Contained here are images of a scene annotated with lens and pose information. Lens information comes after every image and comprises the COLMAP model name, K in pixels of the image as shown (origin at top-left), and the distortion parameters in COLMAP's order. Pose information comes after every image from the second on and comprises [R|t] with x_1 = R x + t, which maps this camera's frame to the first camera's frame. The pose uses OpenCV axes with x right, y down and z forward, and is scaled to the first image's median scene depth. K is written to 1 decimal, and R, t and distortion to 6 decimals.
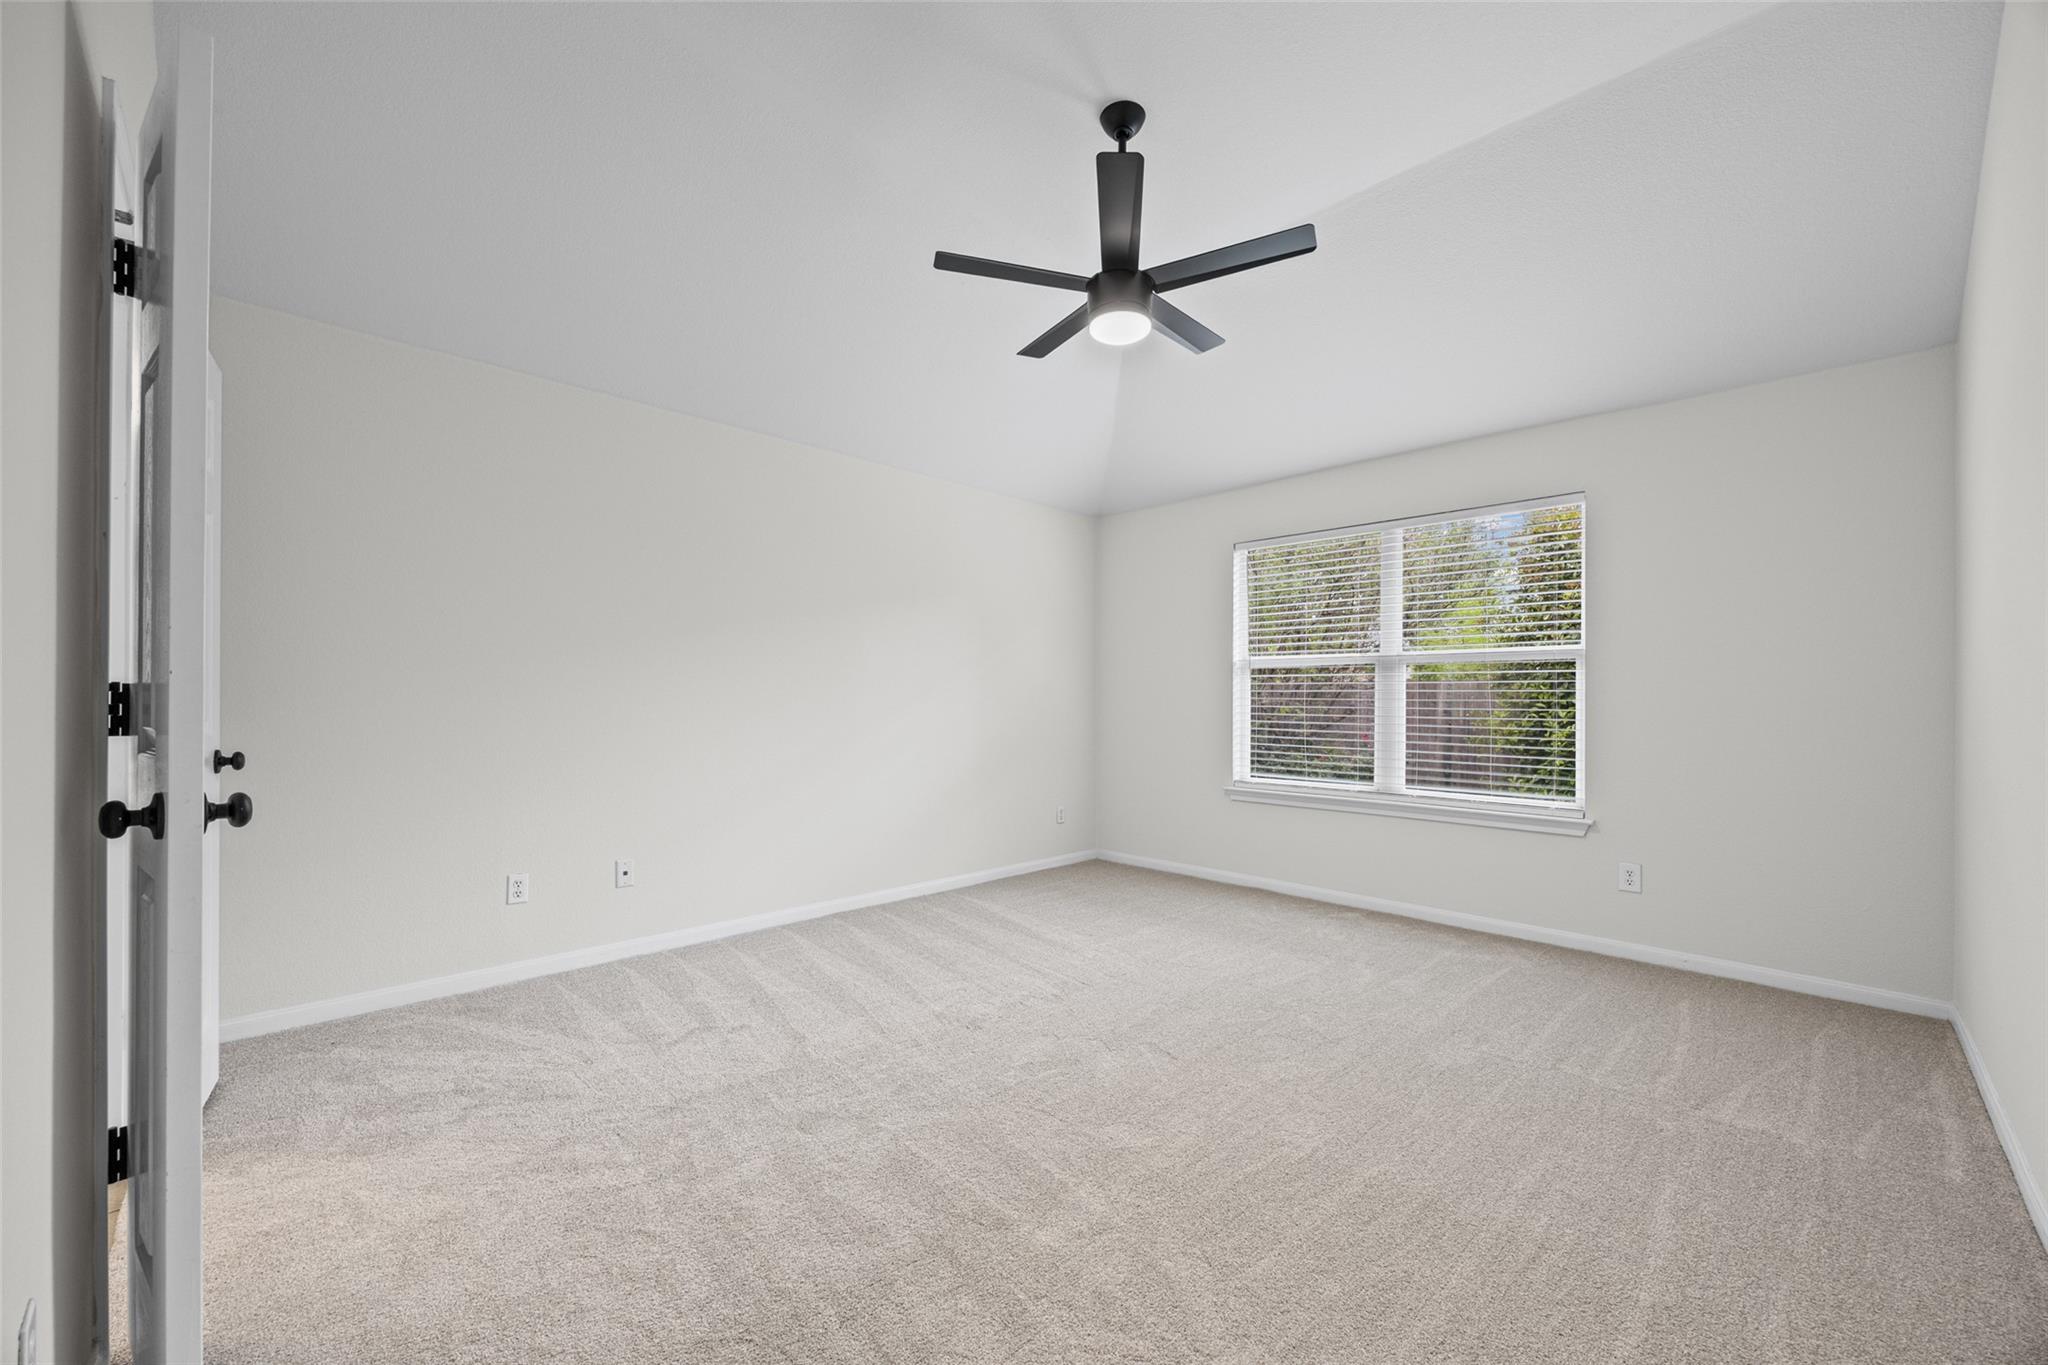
lens RADIAL K [[793.5, 0, 1021.2], [0, 793.5, 686.3], [0, 0, 1]] dist [-0.001071, -0.000078]
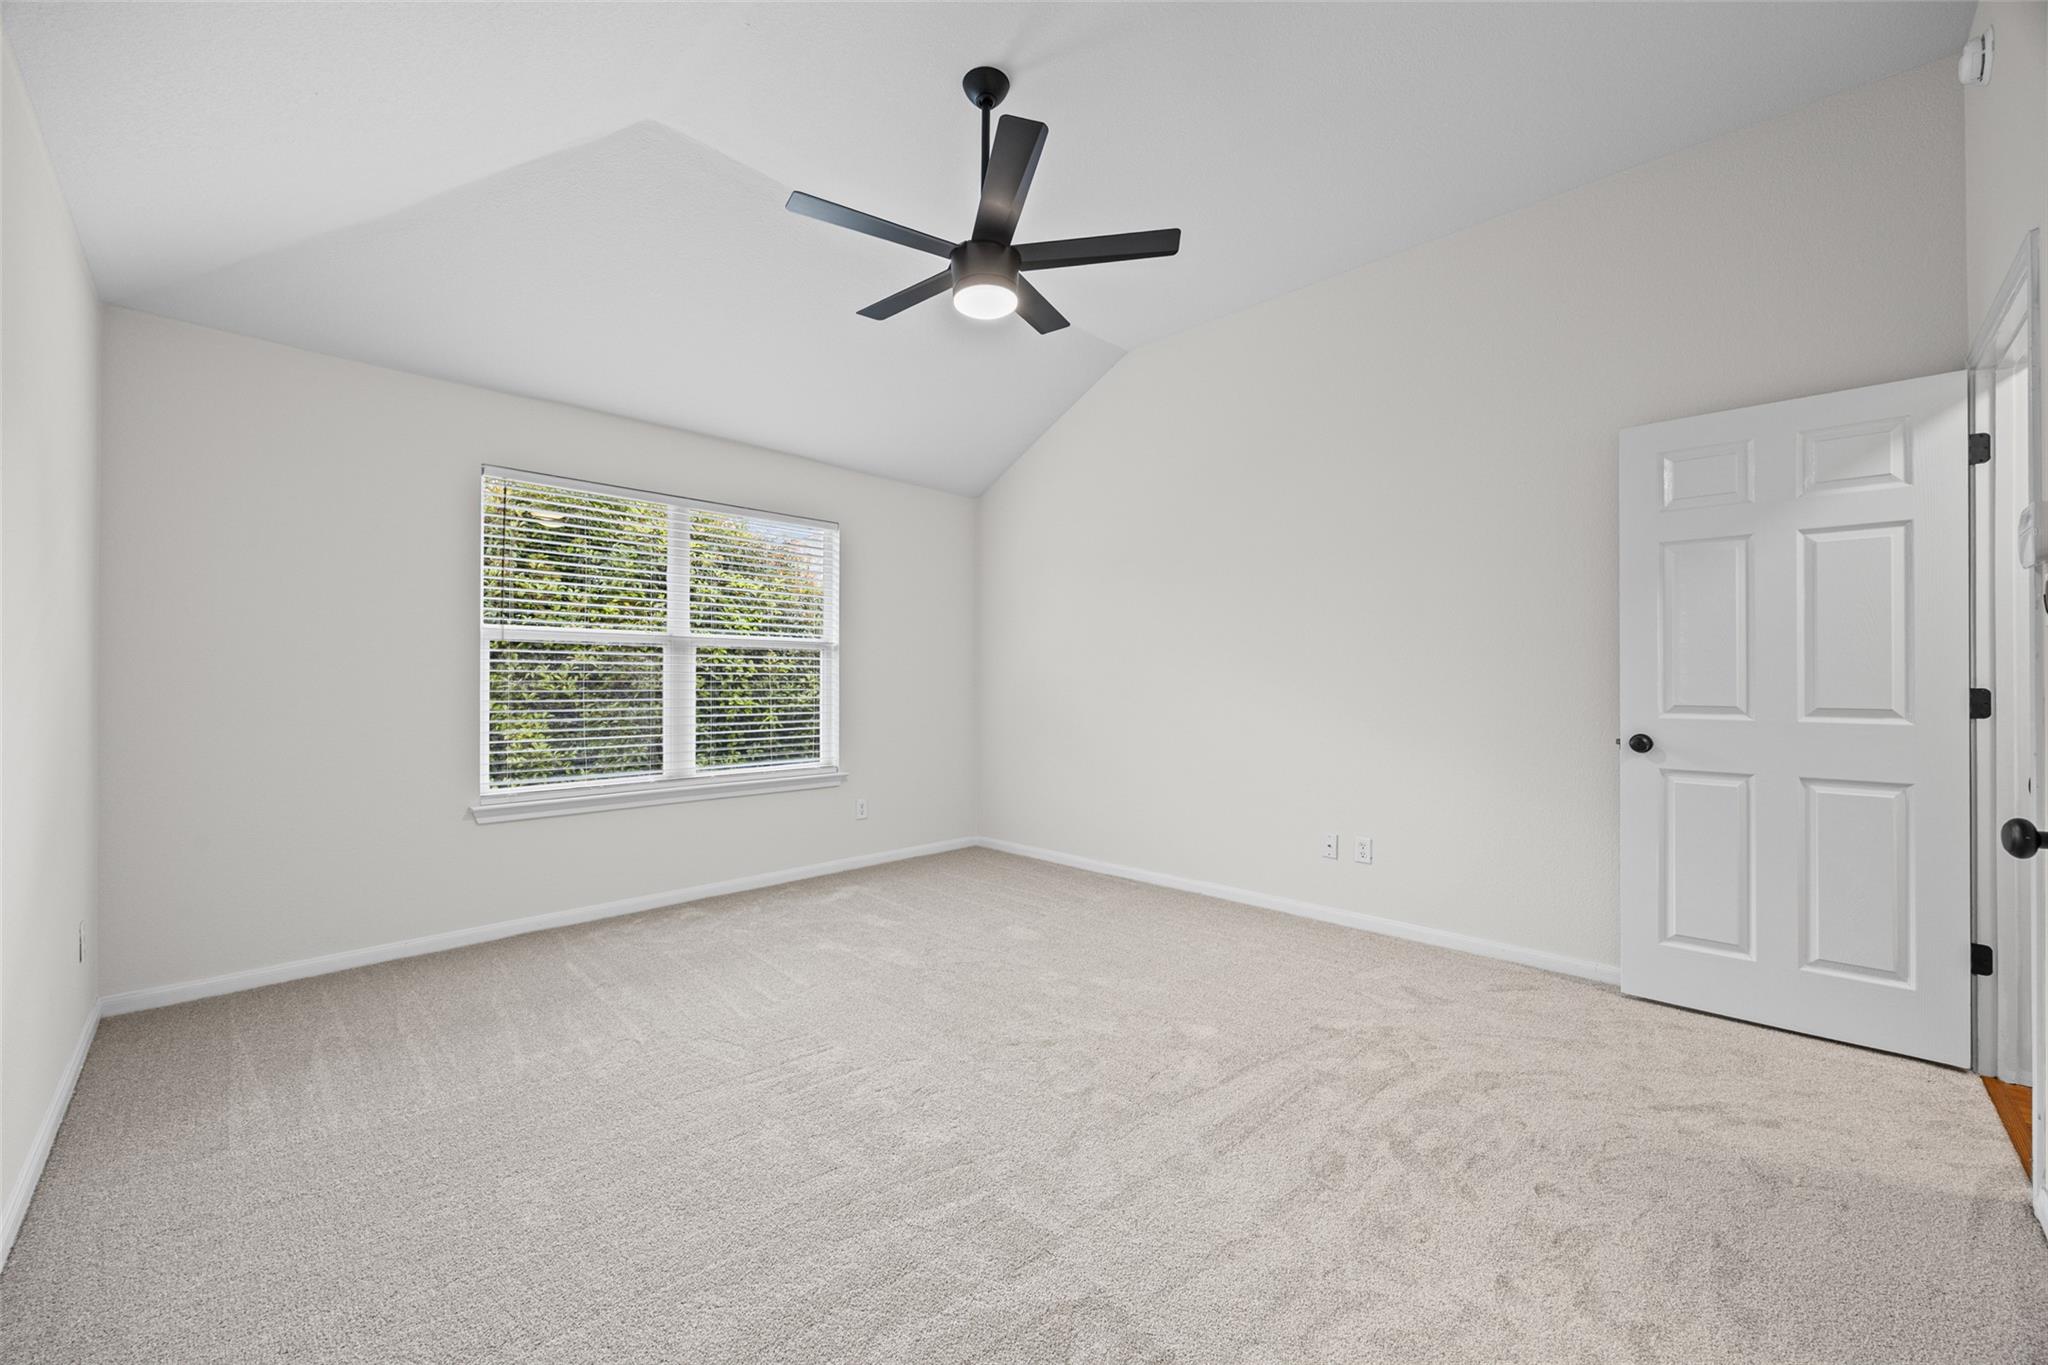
lens RADIAL K [[811.7, 0, 1021.7], [0, 811.7, 673.9], [0, 0, 1]] dist [0.000483, 0.000056]
pose [[-0.018780, 0.004047, 0.999815, -0.551688], [-0.018266, 0.999824, -0.004390, 0.003577], [-0.999657, -0.018345, -0.018703, 0.622787]]
